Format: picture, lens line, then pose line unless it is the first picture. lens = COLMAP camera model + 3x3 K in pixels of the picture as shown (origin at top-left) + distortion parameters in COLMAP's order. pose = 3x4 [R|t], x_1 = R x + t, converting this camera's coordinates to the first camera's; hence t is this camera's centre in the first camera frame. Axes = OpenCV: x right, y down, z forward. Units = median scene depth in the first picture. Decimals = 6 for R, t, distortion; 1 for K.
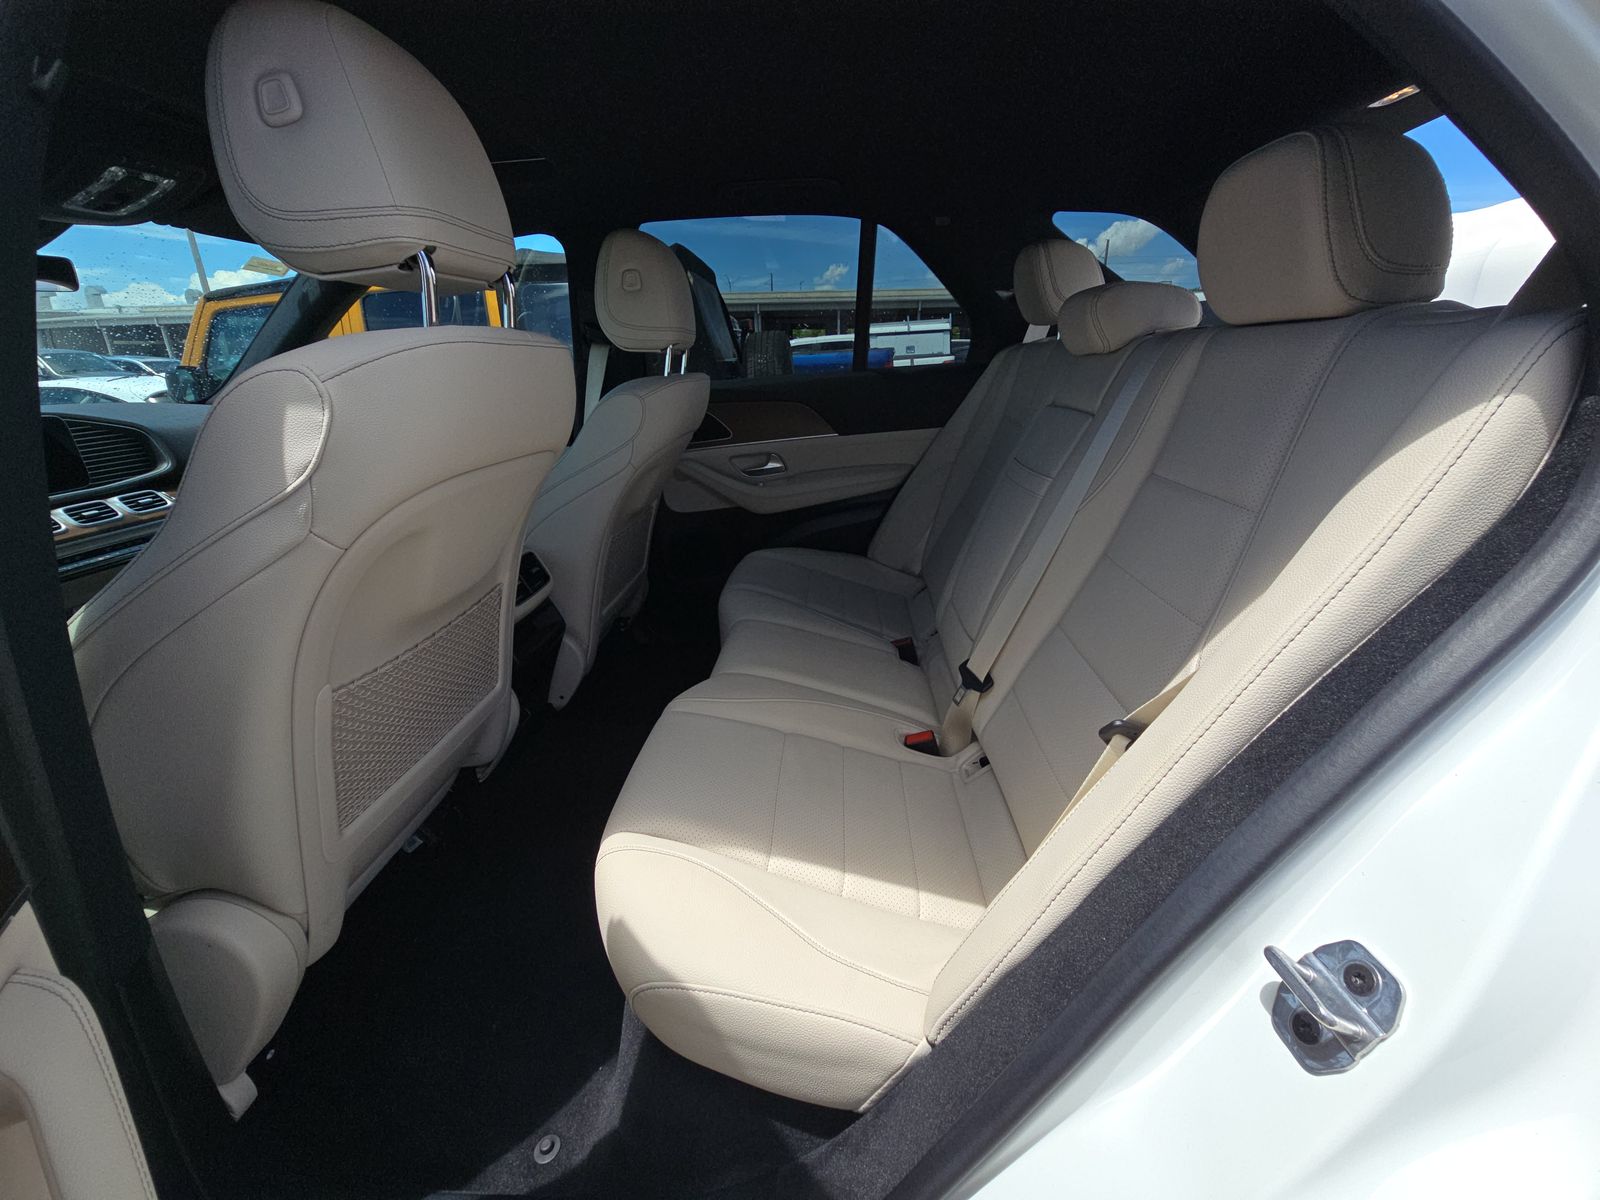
lens RADIAL K [[641.8, 0, 799.3], [0, 641.8, 590.3], [0, 0, 1]] dist [0.001532, -0.007641]
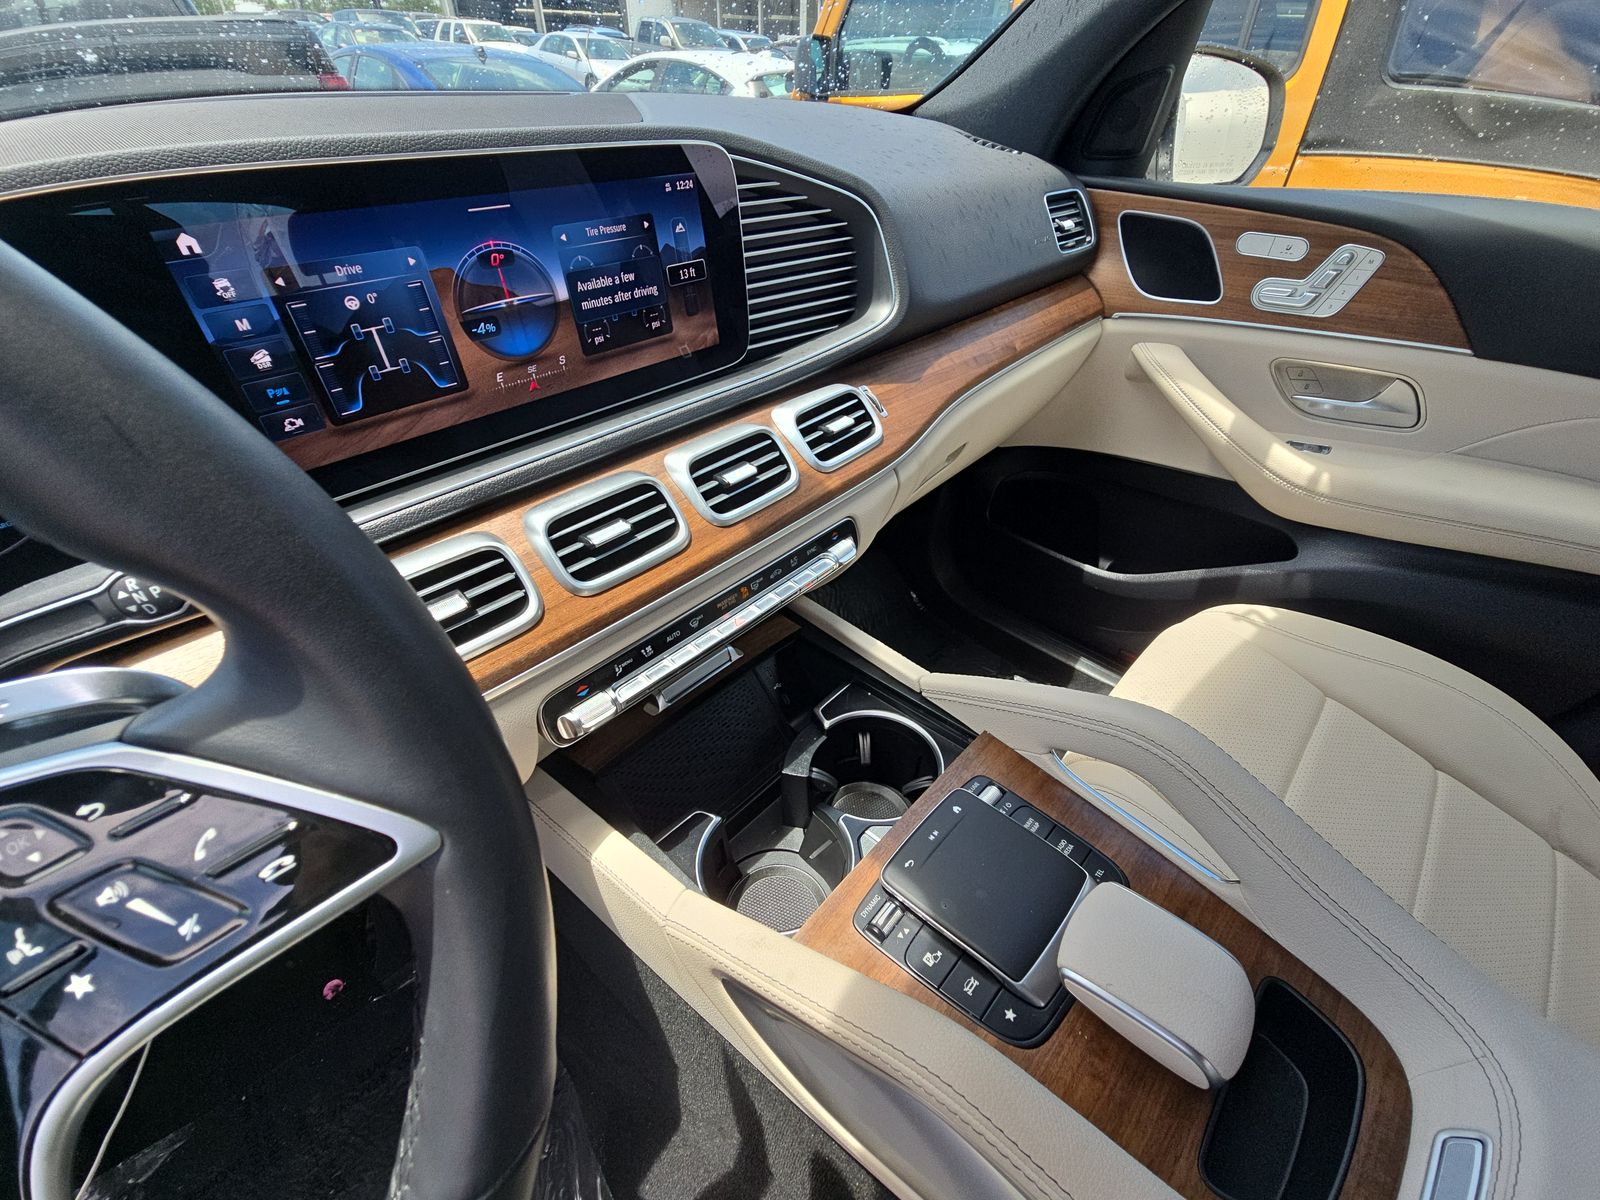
lens RADIAL K [[641.8, 0, 799.3], [0, 641.8, 590.3], [0, 0, 1]] dist [0.001532, -0.007641]
pose [[0.766629, 0.442468, -0.465298, -0.787752], [-0.258240, 0.875939, 0.407483, -0.193746], [0.587871, -0.192229, 0.785784, 0.637150]]
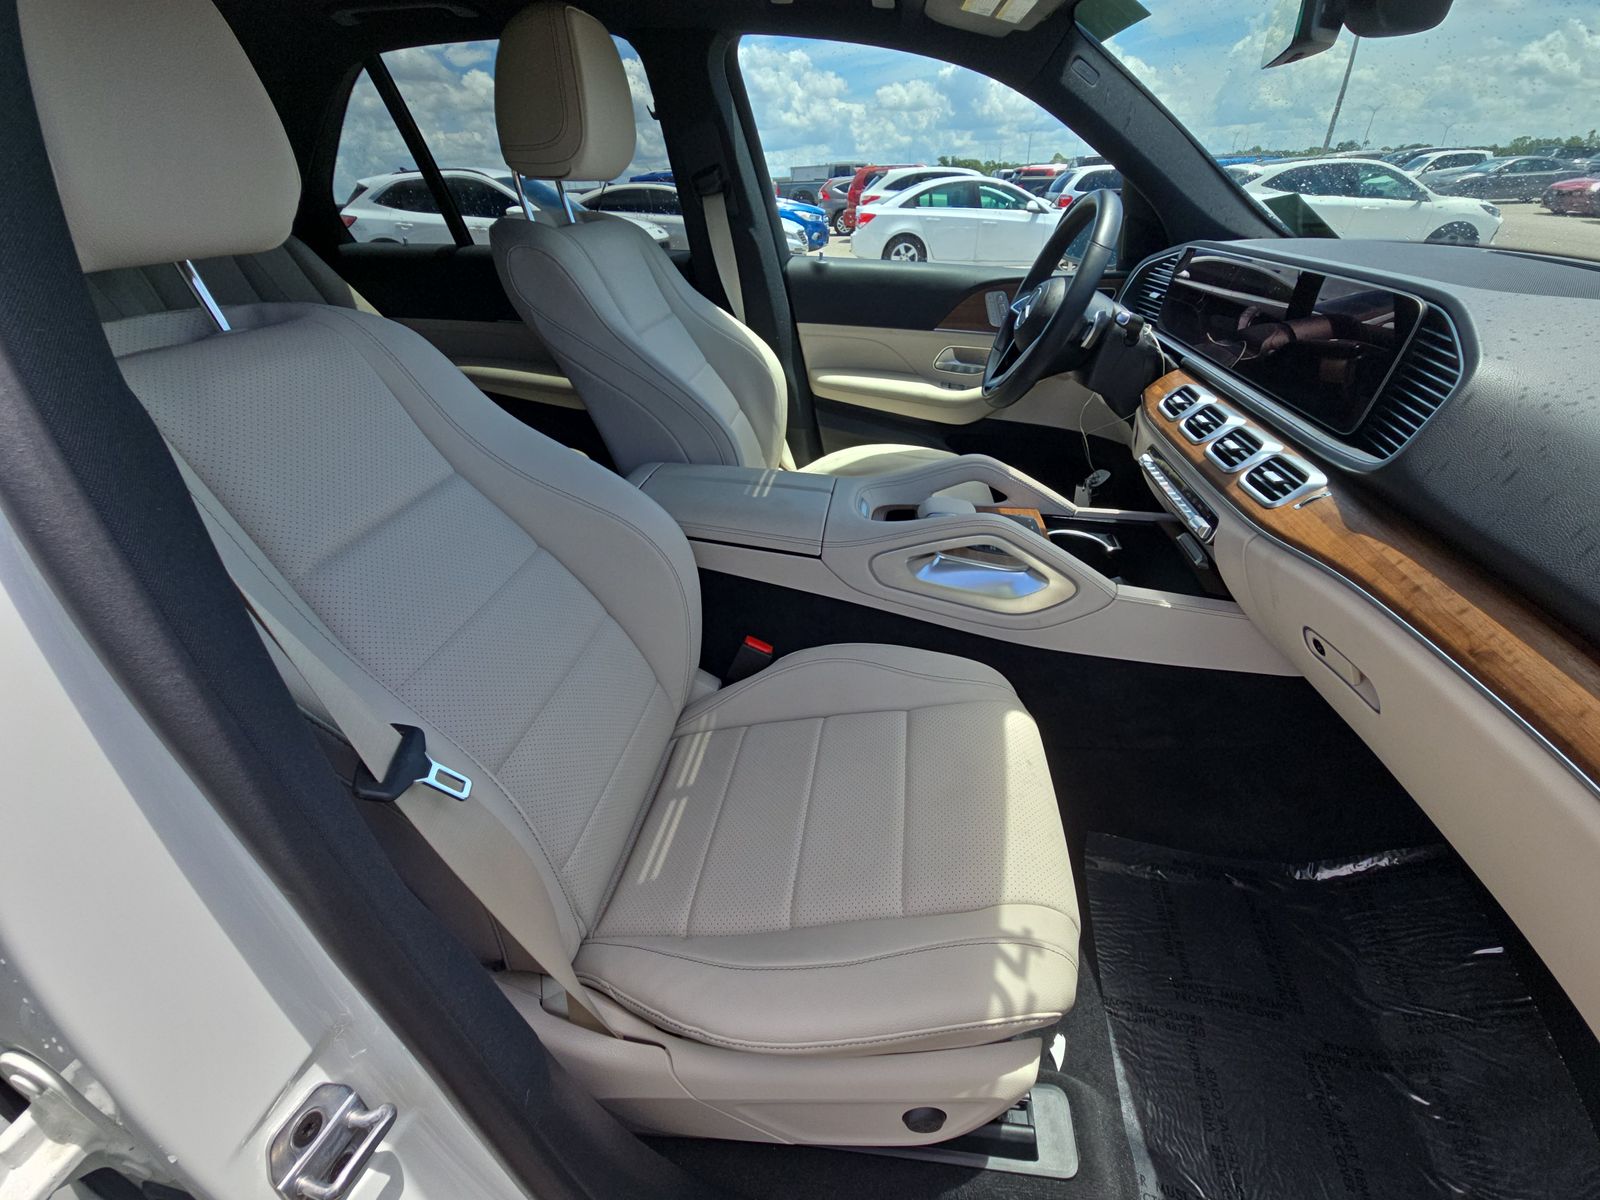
lens RADIAL K [[641.8, 0, 799.3], [0, 641.8, 590.3], [0, 0, 1]] dist [0.001532, -0.007641]
pose [[-0.992957, 0.026820, 0.115401, -0.651296], [0.107271, 0.617025, 0.779598, -0.527140], [-0.050297, 0.786486, -0.615557, 1.362307]]
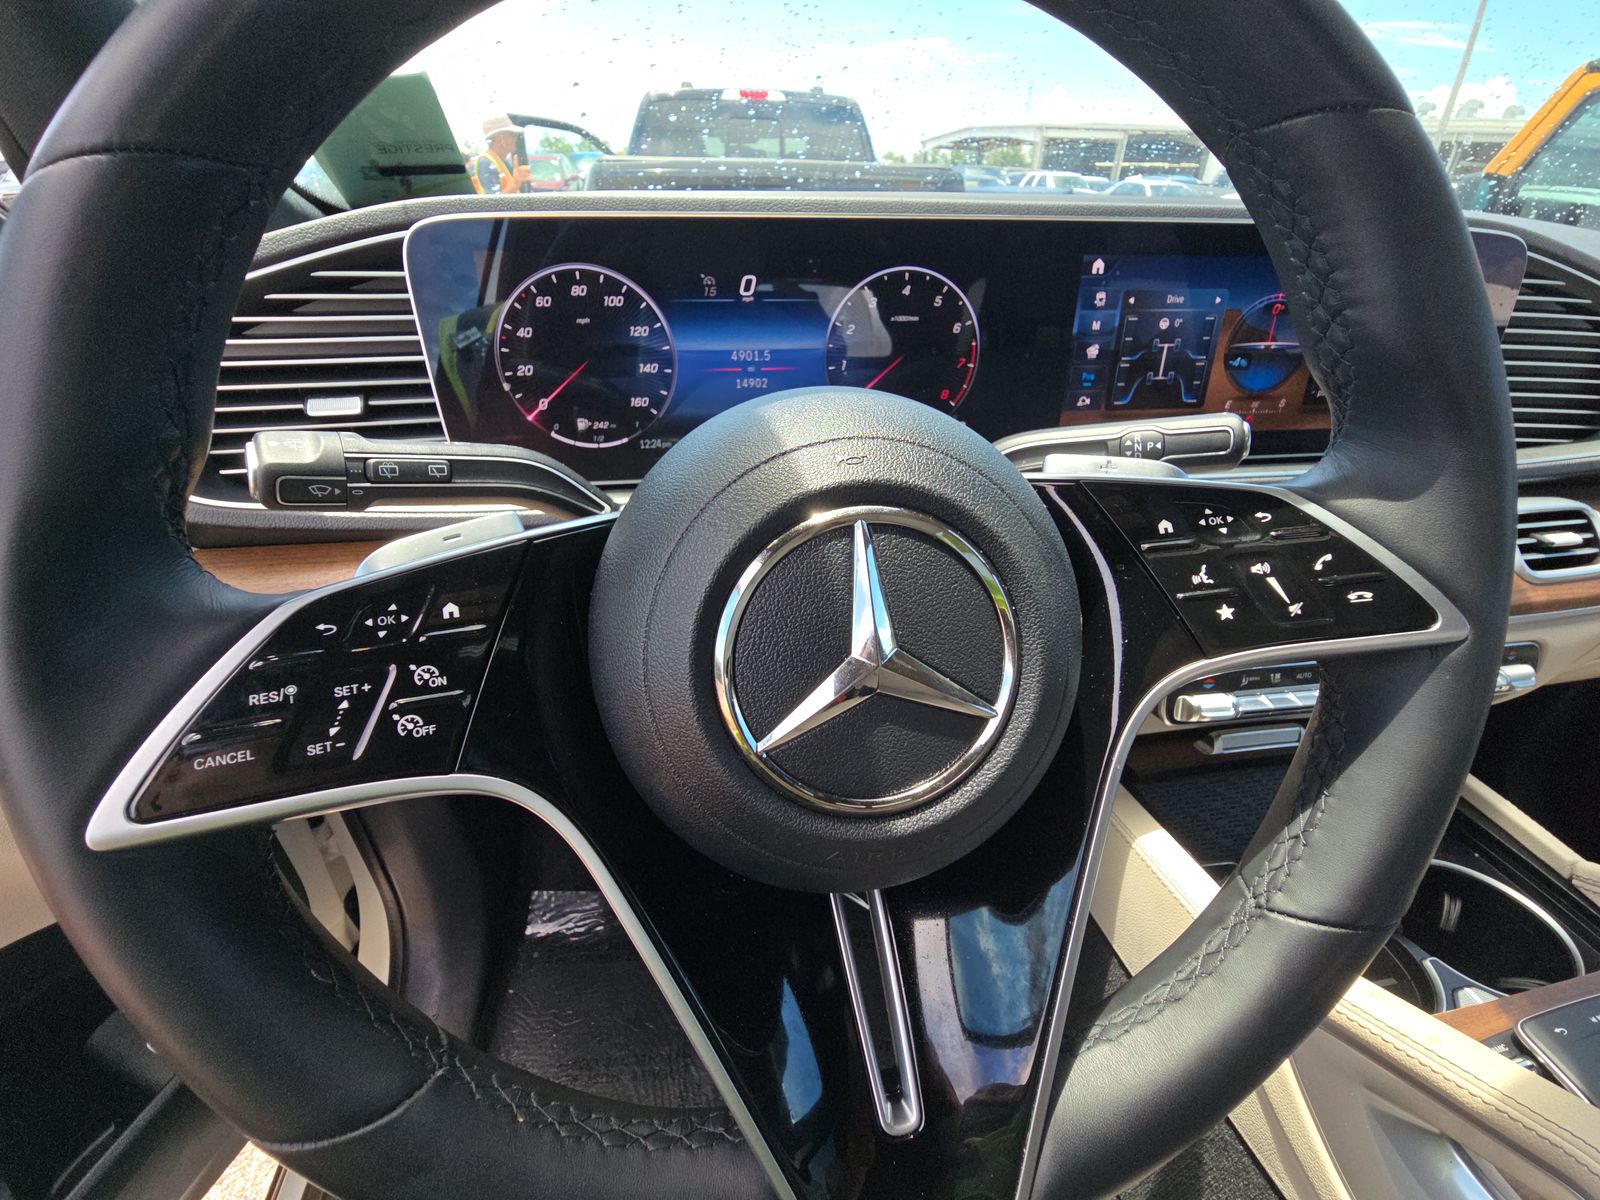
lens RADIAL K [[641.8, 0, 799.3], [0, 641.8, 590.3], [0, 0, 1]] dist [0.001532, -0.007641]
pose [[0.196163, 0.536333, -0.820894, -0.786604], [-0.346672, 0.821027, 0.453578, -0.124153], [0.917245, 0.195605, 0.346986, 0.510038]]
